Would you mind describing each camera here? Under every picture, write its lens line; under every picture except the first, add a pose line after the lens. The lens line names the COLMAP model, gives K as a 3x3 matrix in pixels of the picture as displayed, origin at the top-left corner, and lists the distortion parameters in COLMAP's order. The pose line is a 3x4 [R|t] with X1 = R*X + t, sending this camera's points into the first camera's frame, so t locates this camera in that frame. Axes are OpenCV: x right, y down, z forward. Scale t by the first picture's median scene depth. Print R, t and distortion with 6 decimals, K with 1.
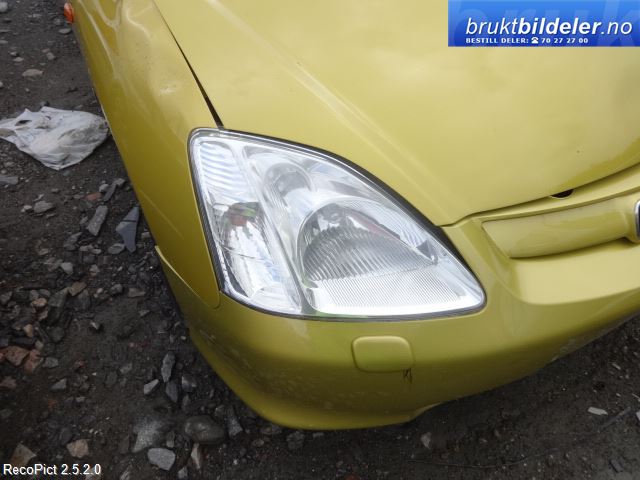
lens RADIAL K [[469.3, 0, 321.7], [0, 469.3, 241.2], [0, 0, 1]] dist [-0.004998, 0.002017]
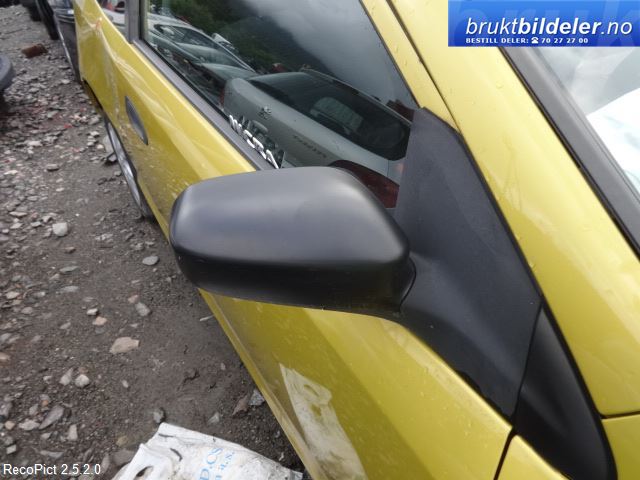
lens RADIAL K [[469.3, 0, 322.6], [0, 469.3, 237.3], [0, 0, 1]] dist [-0.004998, 0.002017]
pose [[0.992097, -0.125360, 0.005396, -0.308130], [0.124388, 0.976937, -0.173554, -0.361924], [0.016485, 0.172854, 0.984810, 0.285818]]
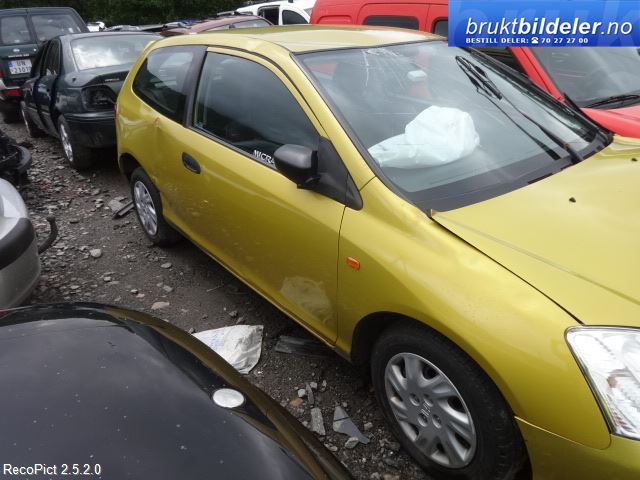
lens RADIAL K [[469.3, 0, 318.7], [0, 469.3, 242.9], [0, 0, 1]] dist [-0.004998, 0.002017]
pose [[0.976905, -0.140031, 0.161391, -0.407105], [0.188223, 0.921467, -0.339810, -0.038784], [-0.101133, 0.362340, 0.926543, -0.154305]]
